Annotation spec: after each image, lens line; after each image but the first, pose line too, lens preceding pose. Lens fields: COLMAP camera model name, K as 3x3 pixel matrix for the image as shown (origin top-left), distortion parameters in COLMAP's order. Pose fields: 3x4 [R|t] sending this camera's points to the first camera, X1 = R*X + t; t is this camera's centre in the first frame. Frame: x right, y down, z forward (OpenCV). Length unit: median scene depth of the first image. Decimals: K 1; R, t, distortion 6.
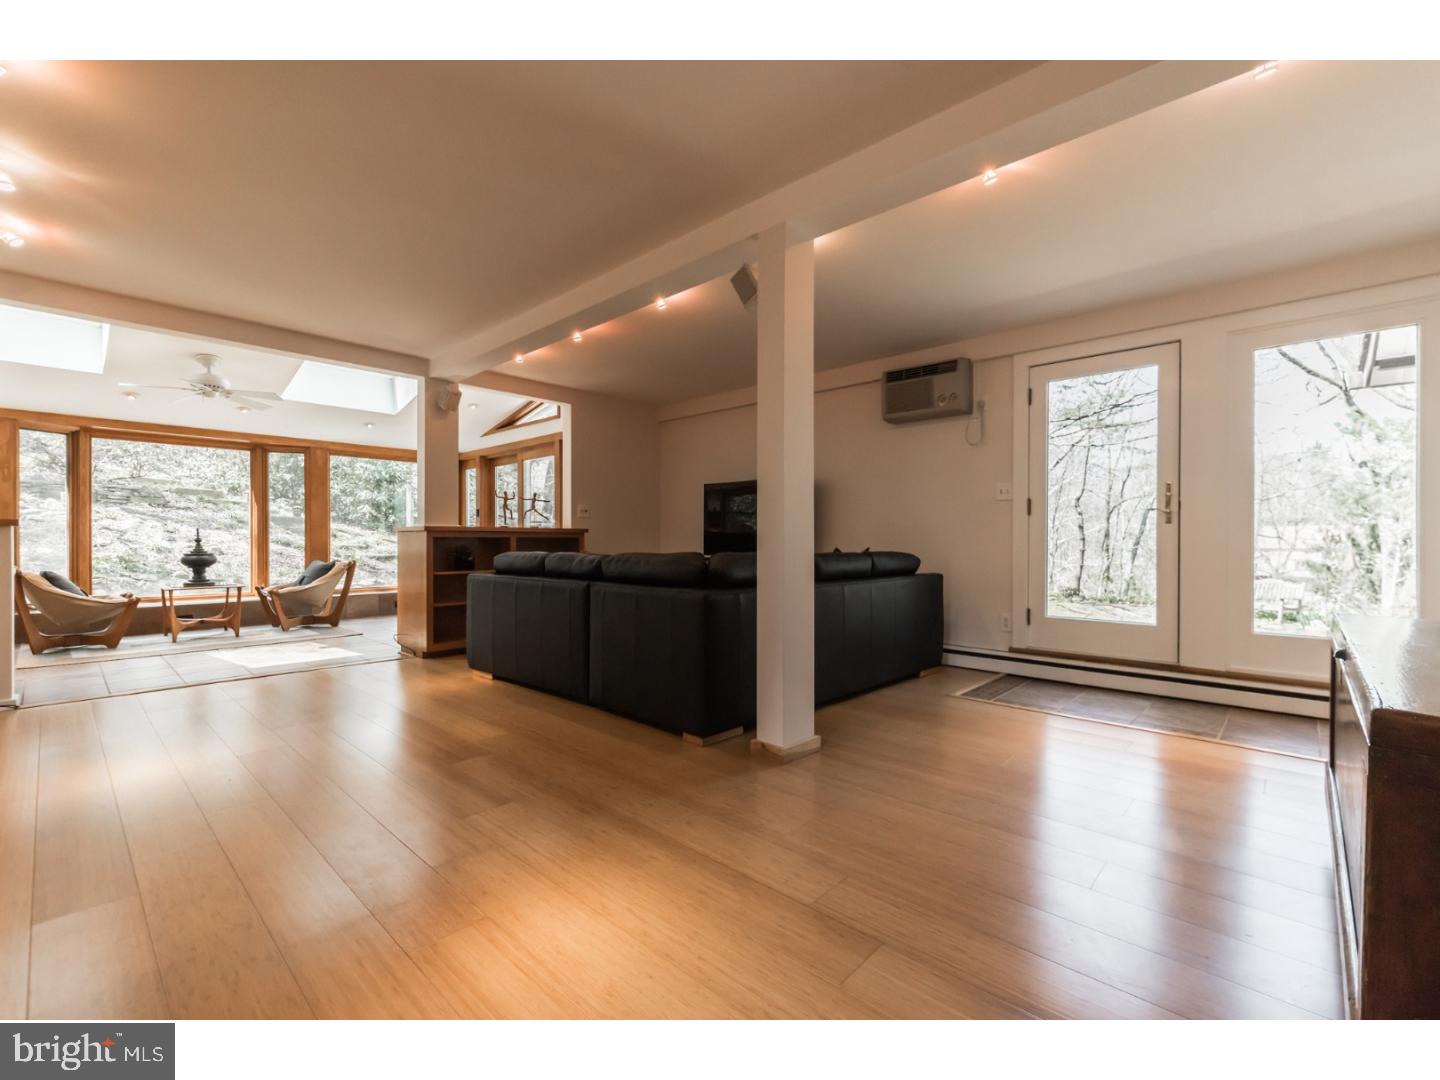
lens RADIAL K [[624.9, 0, 754.2], [0, 624.9, 536.9], [0, 0, 1]] dist [0.000540, -0.000029]
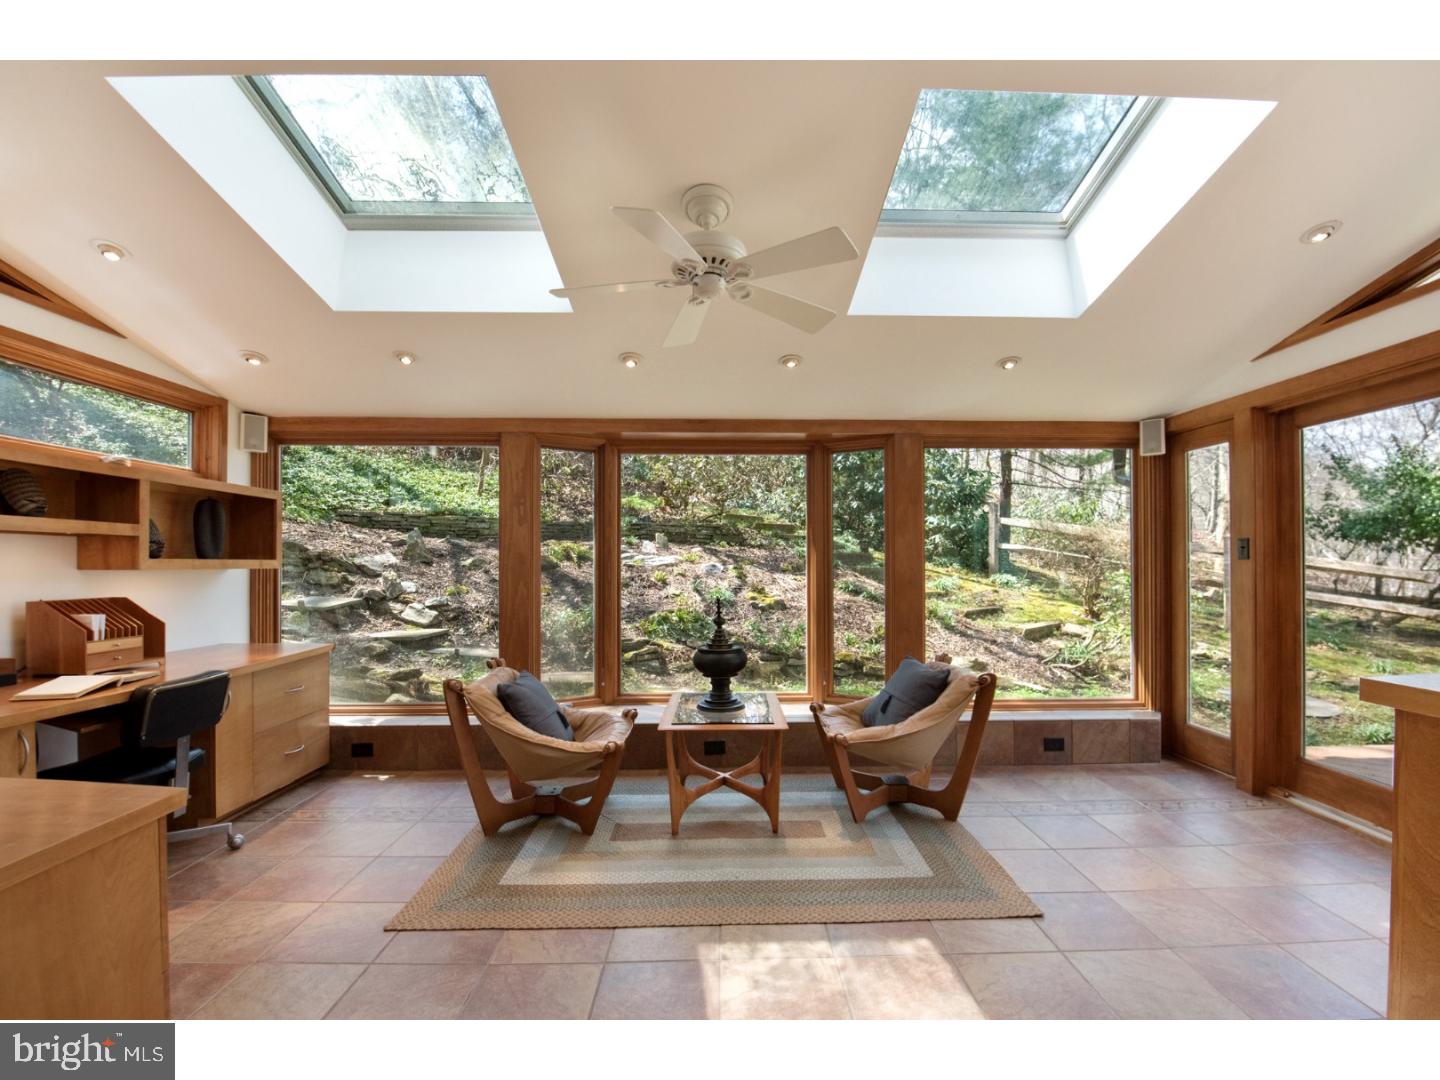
lens RADIAL K [[640.7, 0, 720.5], [0, 640.7, 561.3], [0, 0, 1]] dist [-0.000236, -0.000095]
pose [[0.664781, -0.002432, -0.747034, -0.399928], [0.004330, 0.999990, 0.000598, -0.036540], [0.747026, -0.003632, 0.664785, 0.525065]]
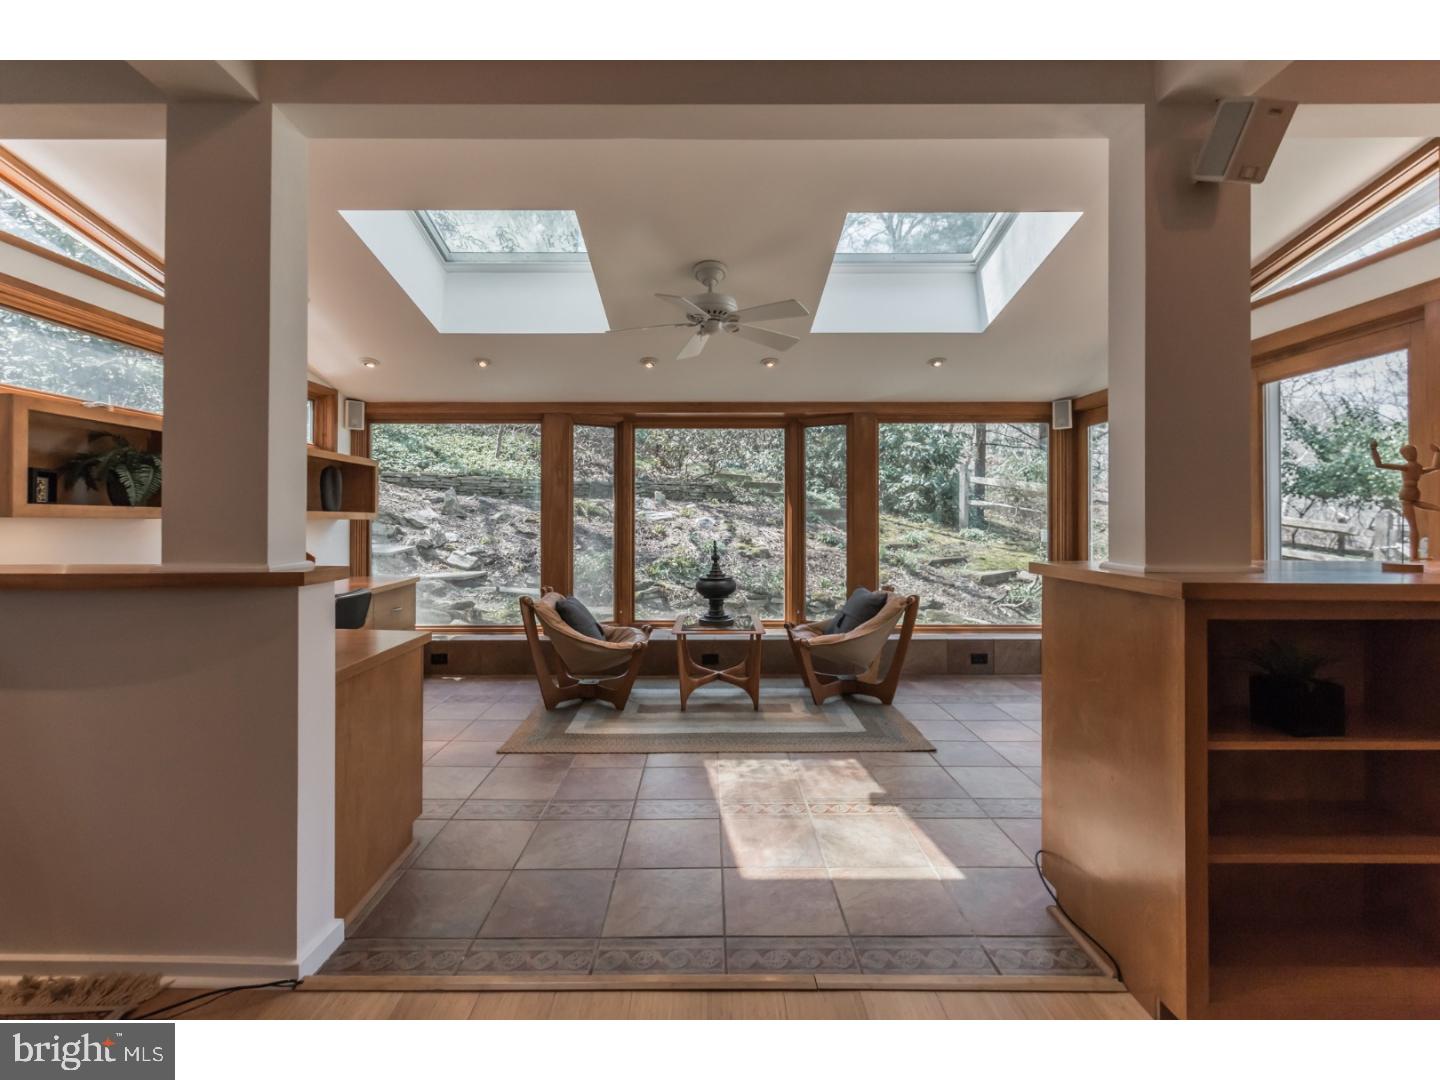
lens RADIAL K [[638.7, 0, 676.3], [0, 638.7, 531.7], [0, 0, 1]] dist [0.000326, 0.000043]
pose [[0.625126, 0.013758, -0.780402, -0.292559], [0.003612, 0.999783, 0.020518, -0.031251], [0.780515, -0.015645, 0.624941, 0.420883]]
